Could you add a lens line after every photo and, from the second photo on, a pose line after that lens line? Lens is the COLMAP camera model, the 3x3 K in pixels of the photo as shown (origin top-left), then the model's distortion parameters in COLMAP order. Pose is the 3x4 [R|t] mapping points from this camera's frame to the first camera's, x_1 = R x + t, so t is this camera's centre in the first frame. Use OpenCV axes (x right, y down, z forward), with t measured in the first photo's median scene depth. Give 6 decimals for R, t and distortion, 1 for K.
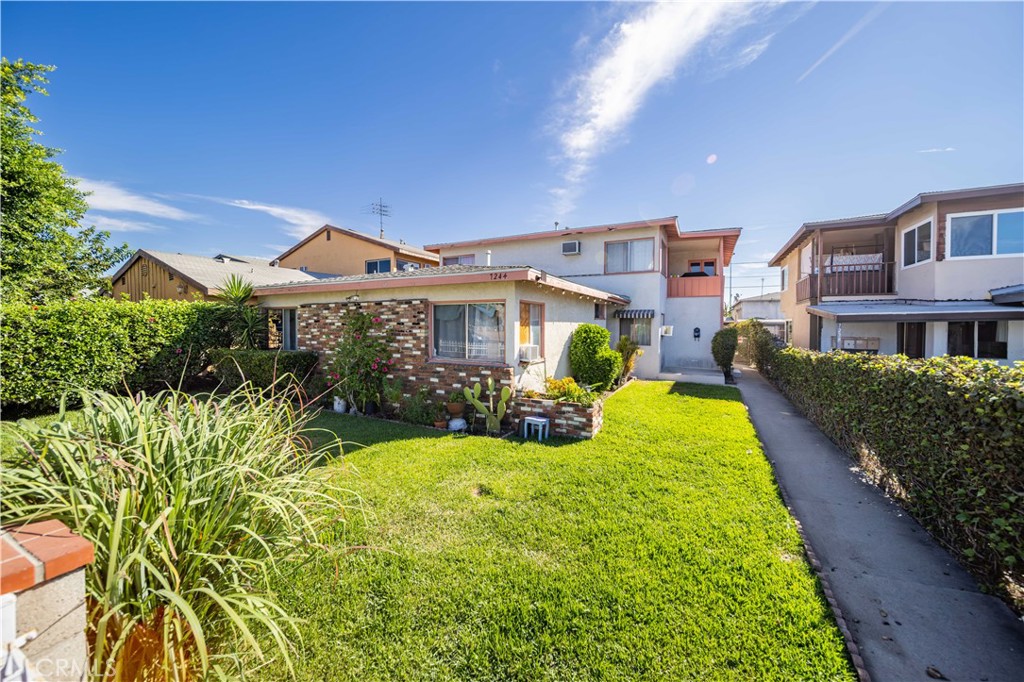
lens RADIAL K [[353.9, 0, 513.6], [0, 353.9, 331.8], [0, 0, 1]] dist [-0.002814, -0.000195]
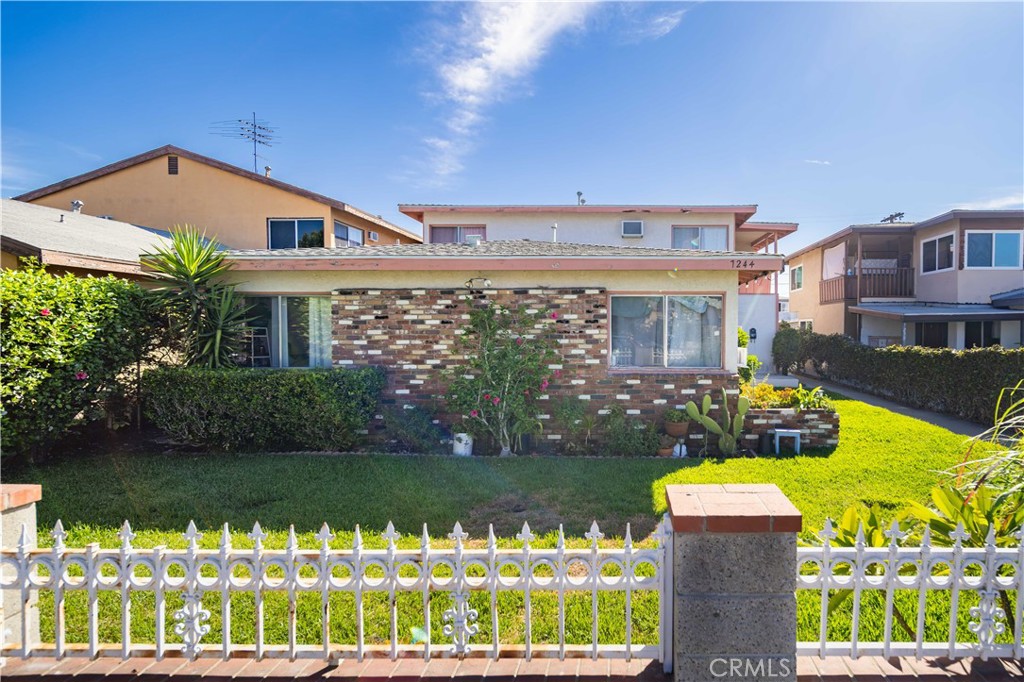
lens RADIAL K [[494.0, 0, 511.5], [0, 494.0, 332.0], [0, 0, 1]] dist [-0.002989, 0.000601]
pose [[0.906476, -0.005183, 0.422225, -0.708433], [0.010620, 0.999888, -0.010527, 0.006613], [-0.422123, 0.014026, 0.906430, 0.125109]]
